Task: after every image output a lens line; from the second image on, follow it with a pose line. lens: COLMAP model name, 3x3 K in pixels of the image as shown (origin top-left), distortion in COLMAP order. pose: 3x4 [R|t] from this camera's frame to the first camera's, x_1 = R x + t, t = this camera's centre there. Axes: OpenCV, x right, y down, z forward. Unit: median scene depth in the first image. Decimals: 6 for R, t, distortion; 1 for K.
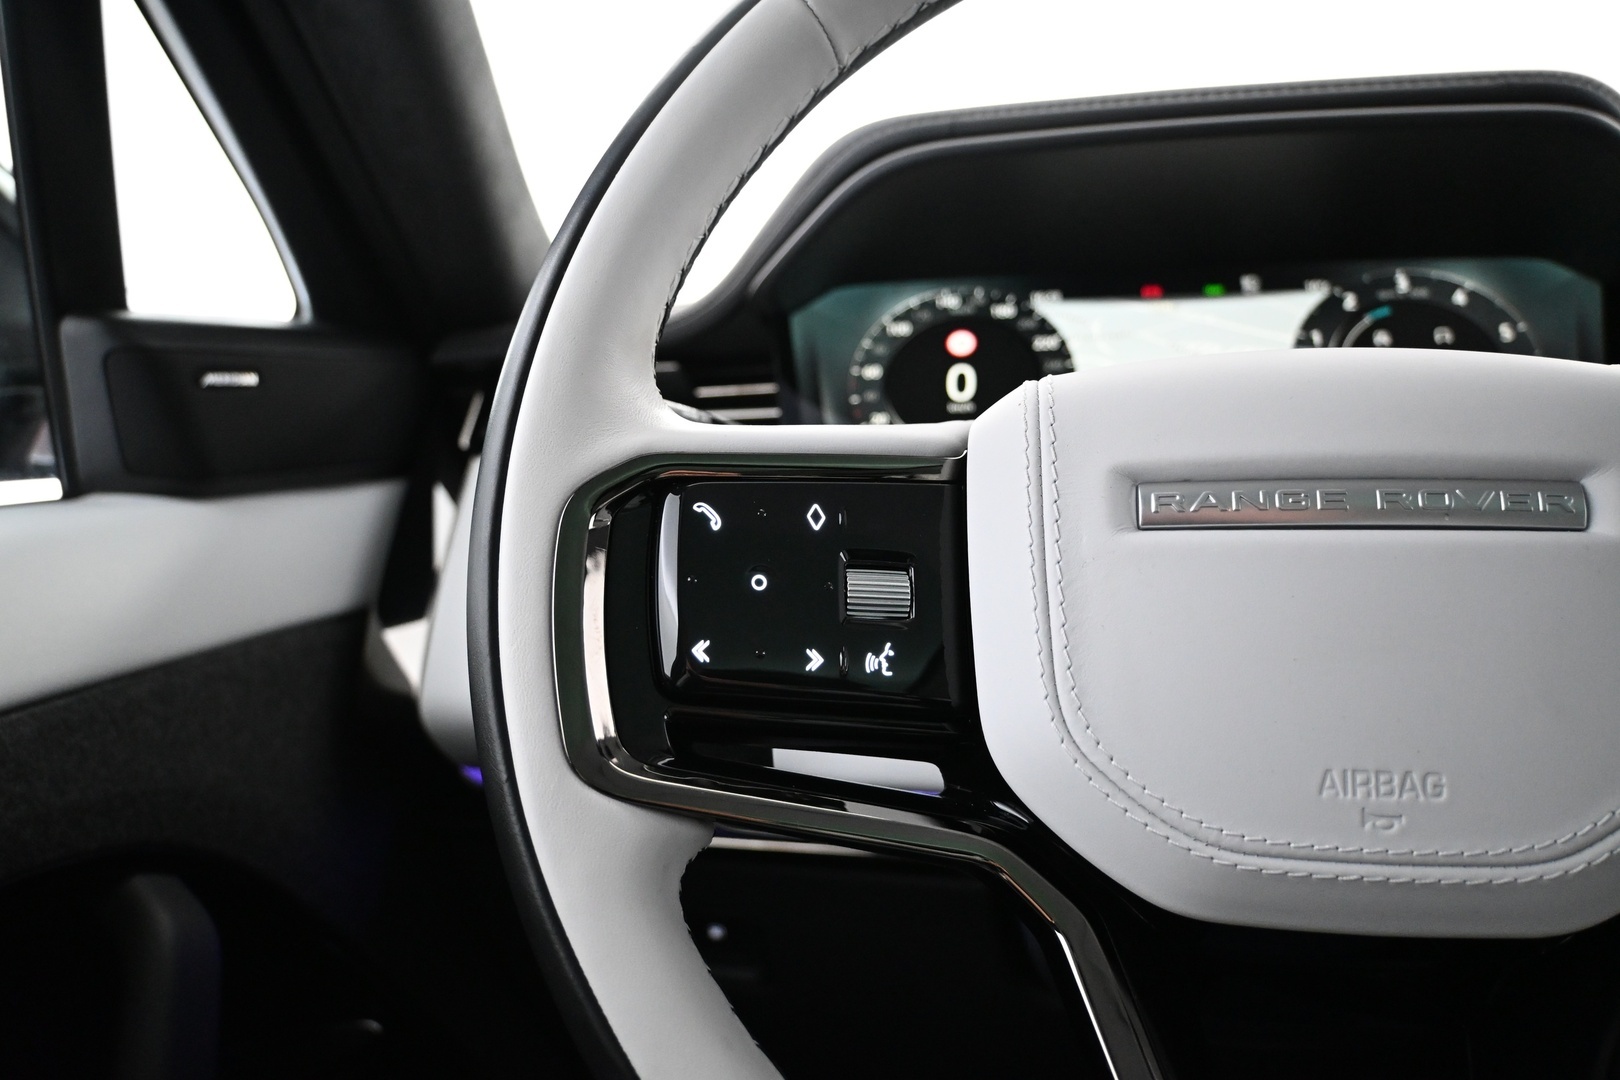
lens RADIAL K [[1267.0, 0, 810.0], [0, 1267.0, 540.0], [0, 0, 1]] dist [-0.005703, 0.008828]
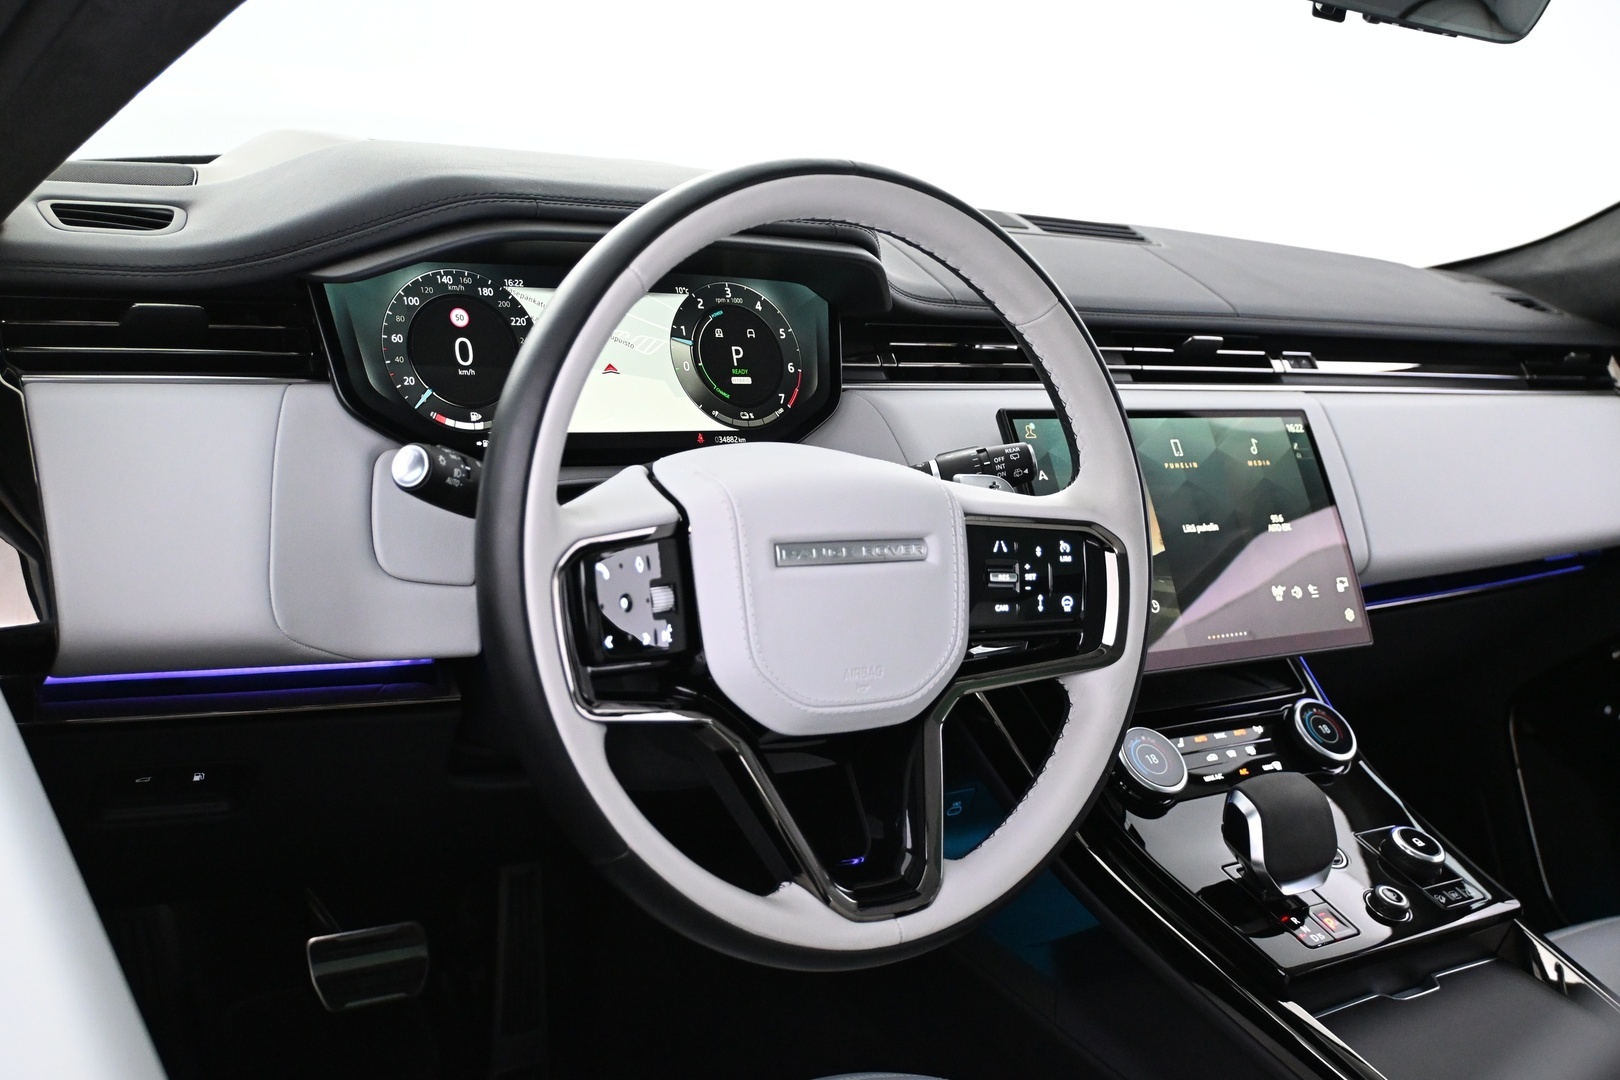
lens RADIAL K [[1716.3, 0, 810.0], [0, 1716.3, 540.0], [0, 0, 1]] dist [0.001526, 0.001596]
pose [[0.727465, -0.067924, 0.682774, -0.906352], [-0.097961, 0.974613, 0.201330, -0.346445], [-0.679116, -0.213346, 0.702343, -0.586614]]
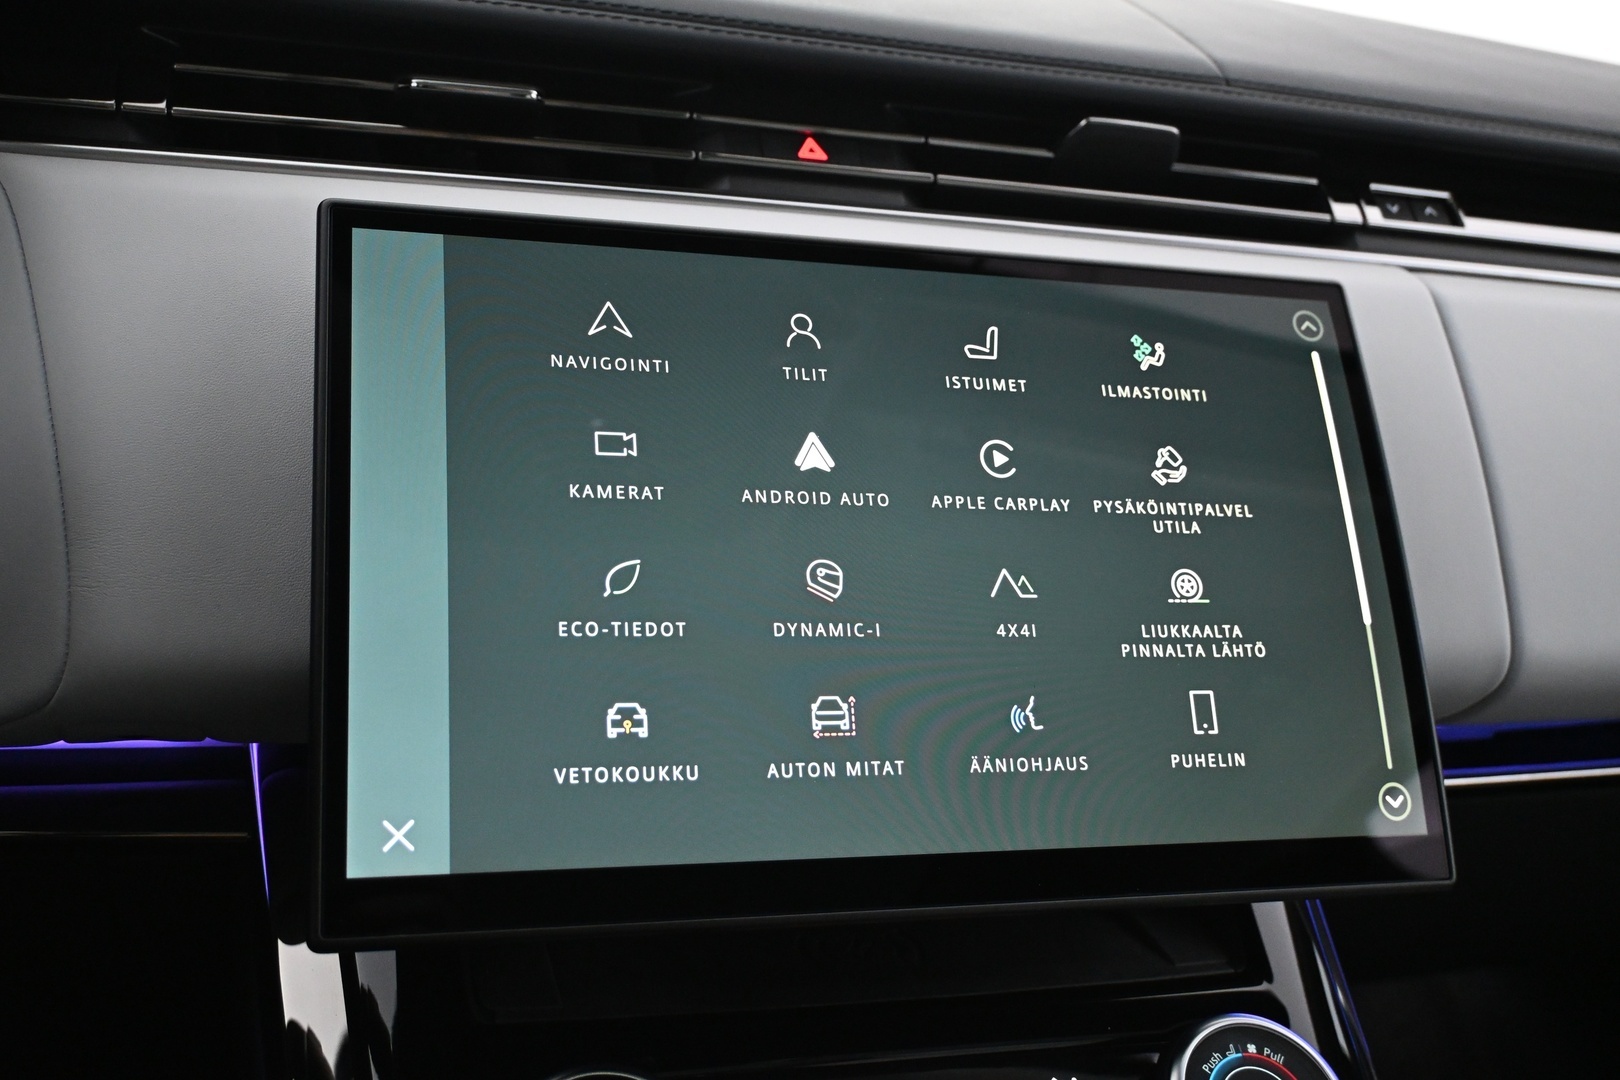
lens RADIAL K [[1668.7, 0, 810.0], [0, 1668.7, 540.0], [0, 0, 1]] dist [0.004134, 0.002929]
pose [[0.895321, 0.003727, 0.445407, 0.655849], [-0.088379, 0.981570, 0.169439, -0.080247], [-0.436566, -0.191067, 0.879149, -0.021068]]
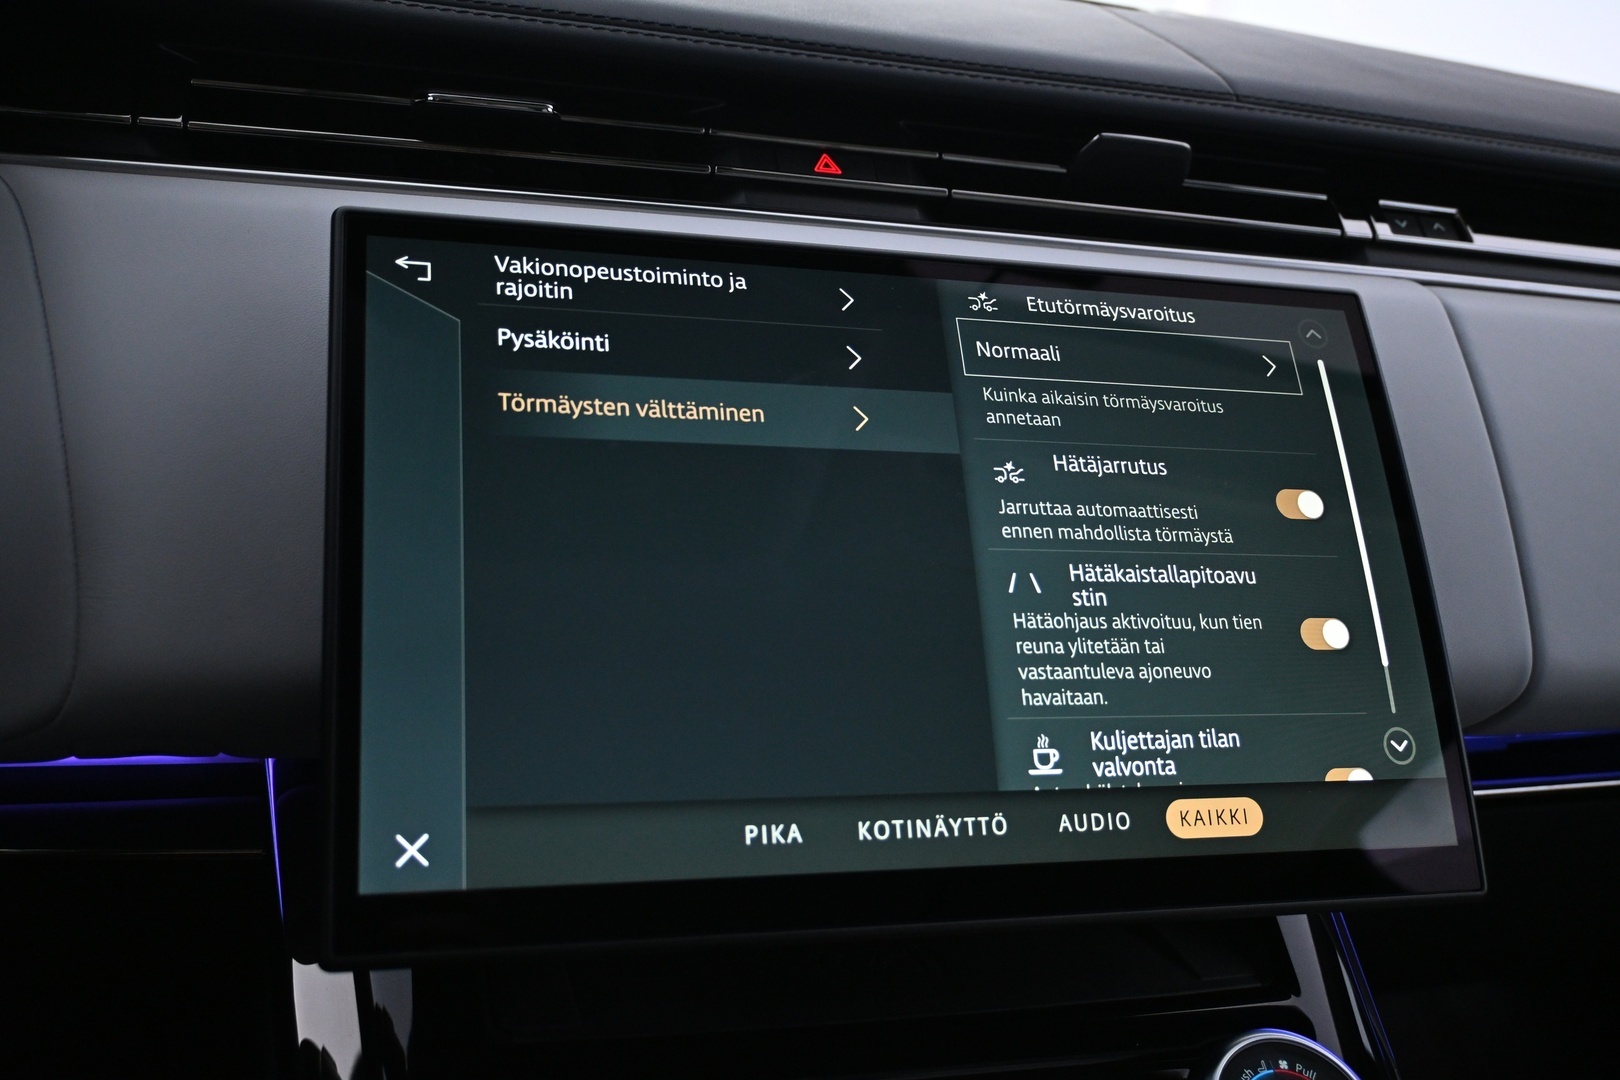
lens RADIAL K [[1582.1, 0, 810.0], [0, 1582.1, 540.0], [0, 0, 1]] dist [0.001293, 0.003620]
pose [[0.896973, 0.007674, 0.442019, 0.673648], [-0.081611, 0.985539, 0.148499, -0.057673], [-0.434487, -0.169273, 0.884628, 0.027784]]
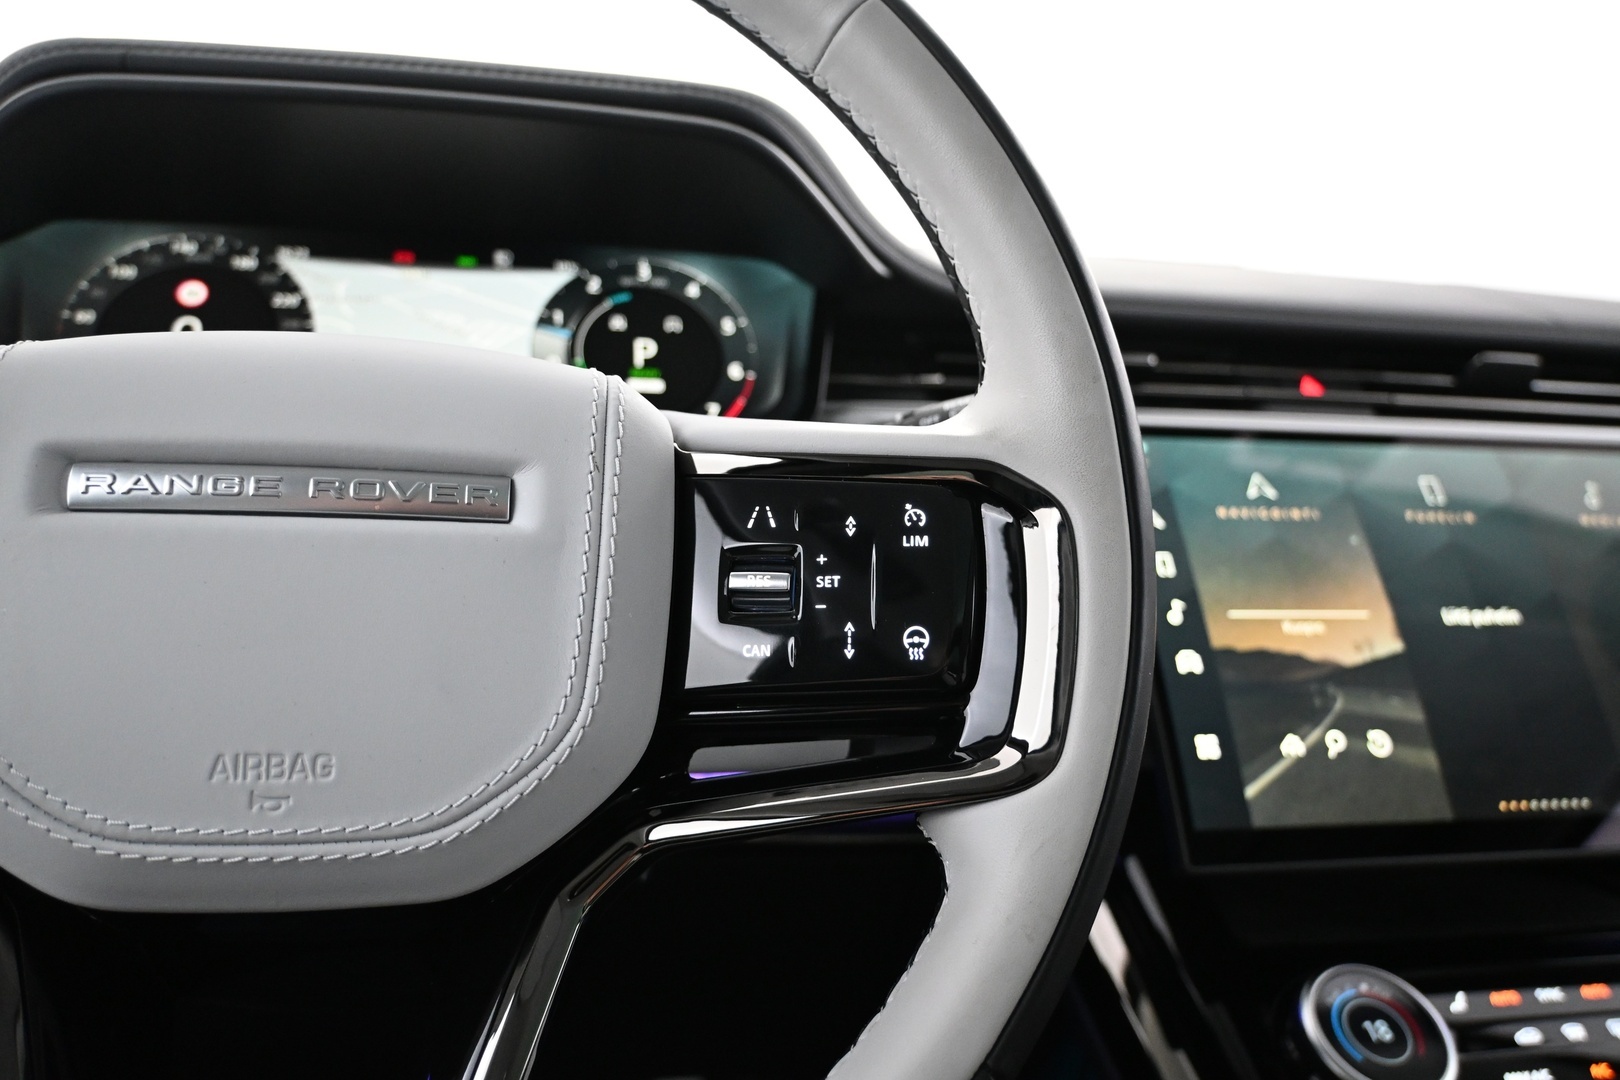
lens RADIAL K [[1267.0, 0, 810.0], [0, 1267.0, 540.0], [0, 0, 1]] dist [-0.005703, 0.008828]
pose [[0.936897, 0.017271, 0.349179, 0.238439], [-0.030302, 0.999032, 0.031890, -0.017375], [-0.348290, -0.040458, 0.936513, -0.049519]]
